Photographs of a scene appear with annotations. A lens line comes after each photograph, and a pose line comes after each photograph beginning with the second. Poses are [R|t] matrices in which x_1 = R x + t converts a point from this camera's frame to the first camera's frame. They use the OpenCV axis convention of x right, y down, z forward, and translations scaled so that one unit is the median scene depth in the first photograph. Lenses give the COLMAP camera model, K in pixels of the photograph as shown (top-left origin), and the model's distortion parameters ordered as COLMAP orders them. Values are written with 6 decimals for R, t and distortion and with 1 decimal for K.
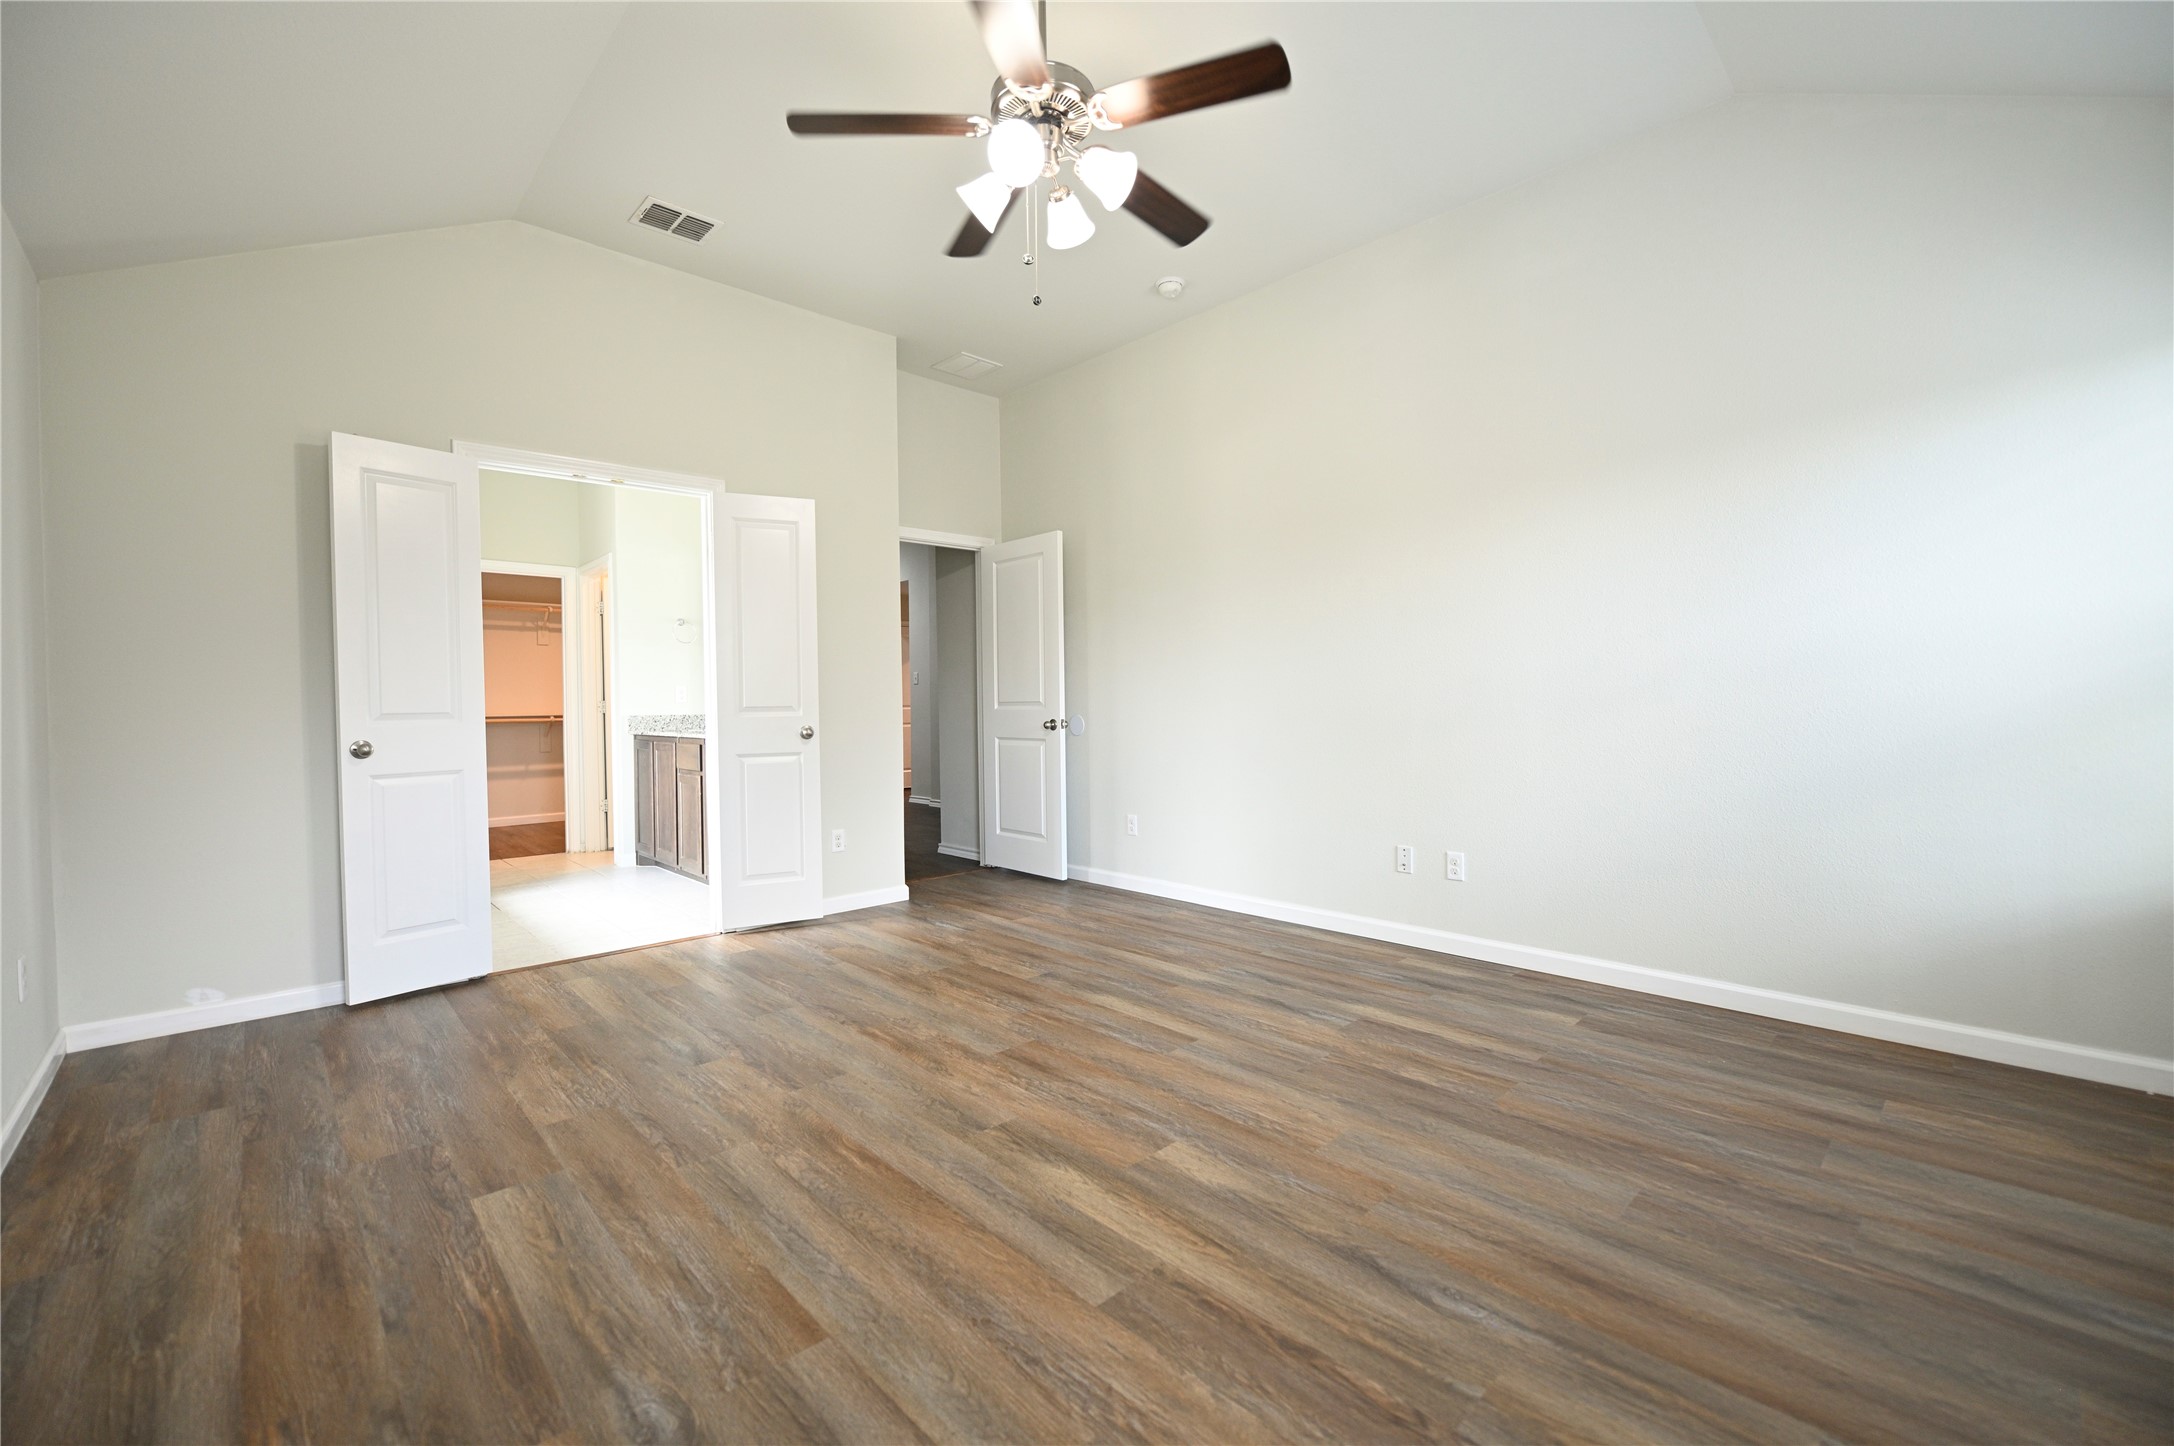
lens RADIAL K [[890.9, 0, 1085.8], [0, 890.9, 713.9], [0, 0, 1]] dist [-0.010712, -0.000442]
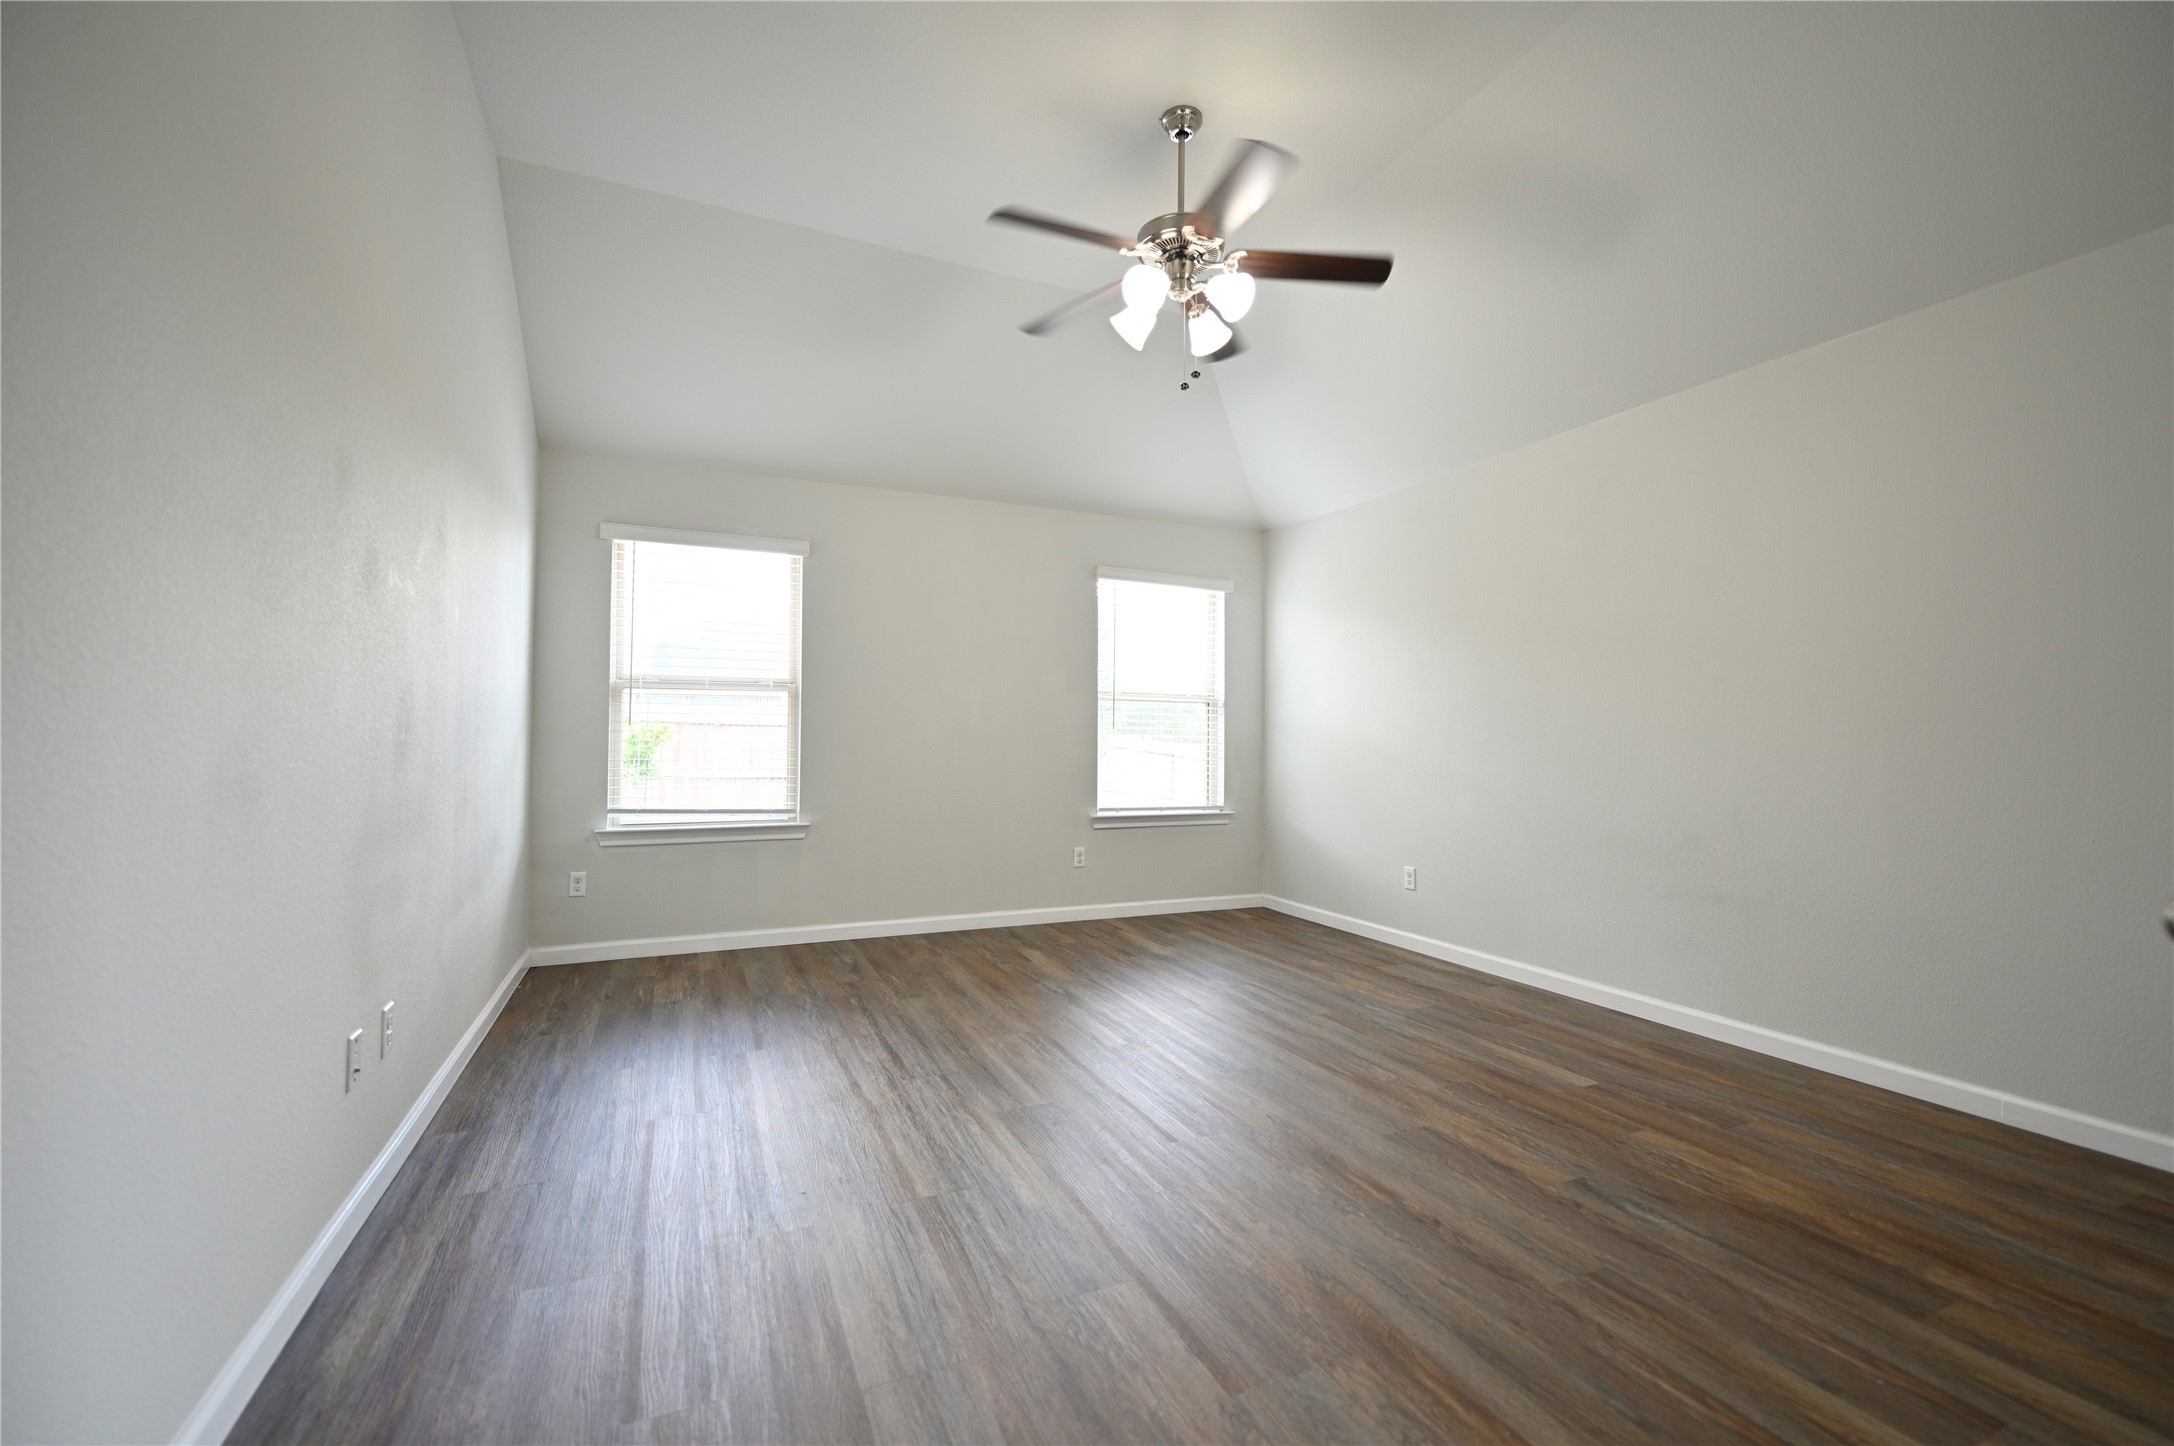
lens RADIAL K [[890.9, 0, 1085.8], [0, 890.9, 713.9], [0, 0, 1]] dist [-0.010712, -0.000442]
pose [[-0.944131, 0.015814, 0.329192, -0.322185], [0.007690, 0.999633, -0.025967, -0.022440], [-0.329482, -0.021985, -0.943906, 2.222798]]
